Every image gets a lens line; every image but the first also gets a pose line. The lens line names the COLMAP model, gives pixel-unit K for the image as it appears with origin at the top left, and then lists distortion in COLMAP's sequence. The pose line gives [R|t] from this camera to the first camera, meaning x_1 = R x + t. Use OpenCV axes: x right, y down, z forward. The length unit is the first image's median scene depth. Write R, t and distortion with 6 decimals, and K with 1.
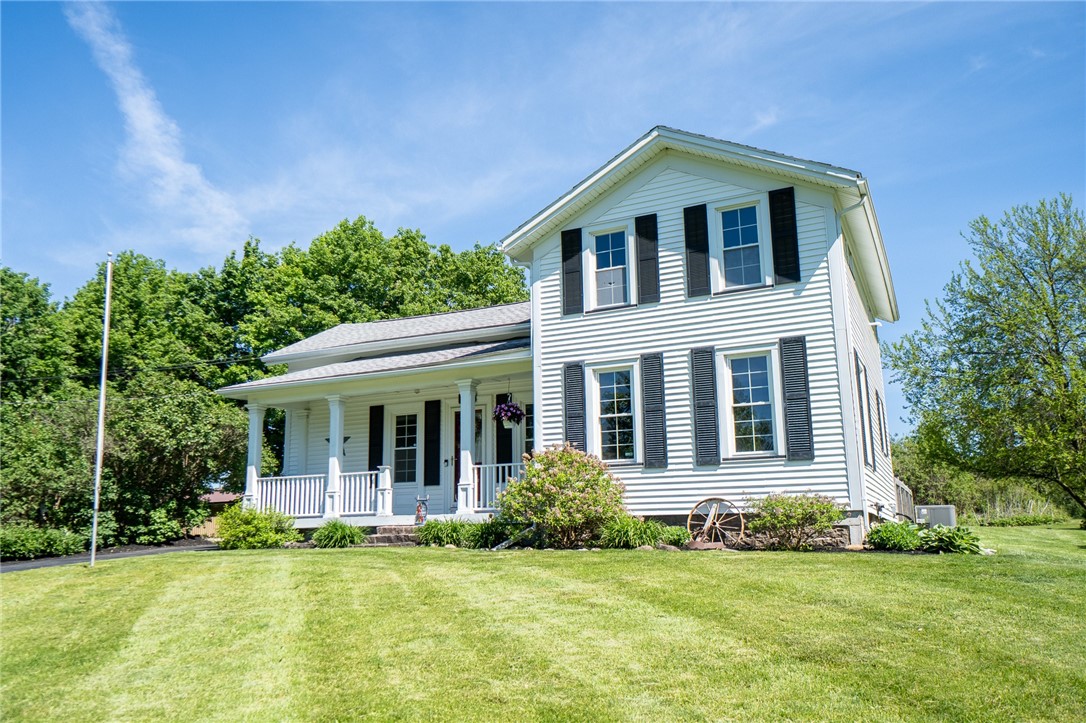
lens RADIAL K [[844.9, 0, 543.3], [0, 844.9, 356.6], [0, 0, 1]] dist [0.005727, 0.003566]
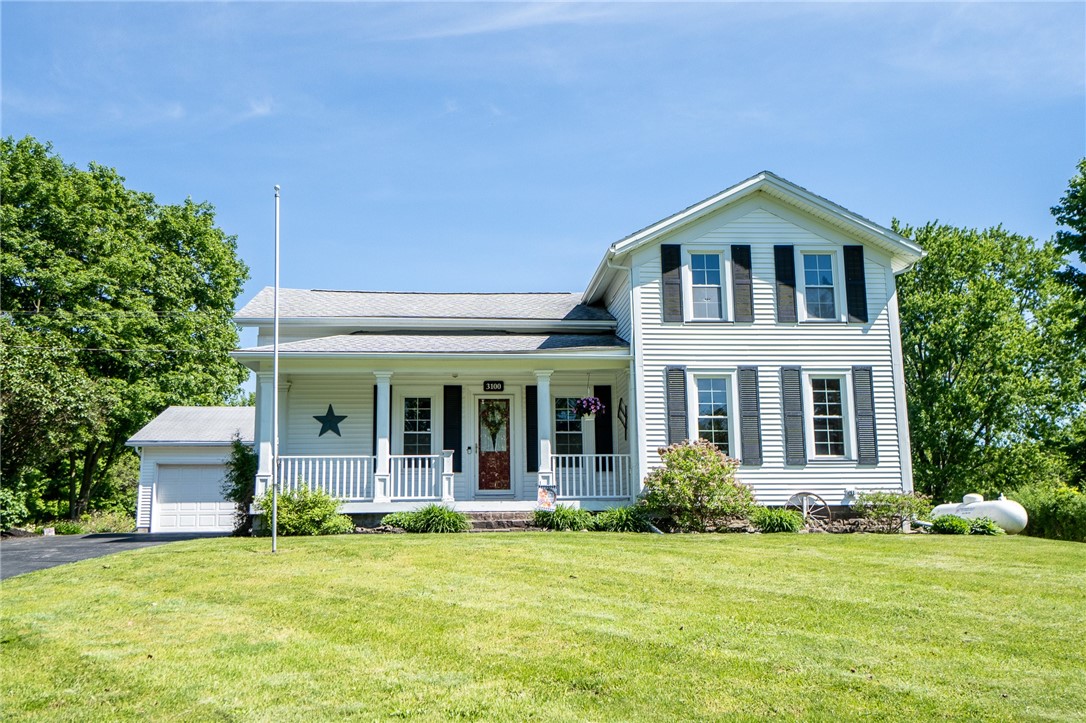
lens RADIAL K [[890.5, 0, 542.1], [0, 890.5, 368.0], [0, 0, 1]] dist [0.000920, -0.000232]
pose [[0.865157, 0.099810, 0.491468, -0.693185], [-0.106905, 0.994175, -0.013713, 0.044138], [-0.489974, -0.040676, 0.870788, 0.076163]]
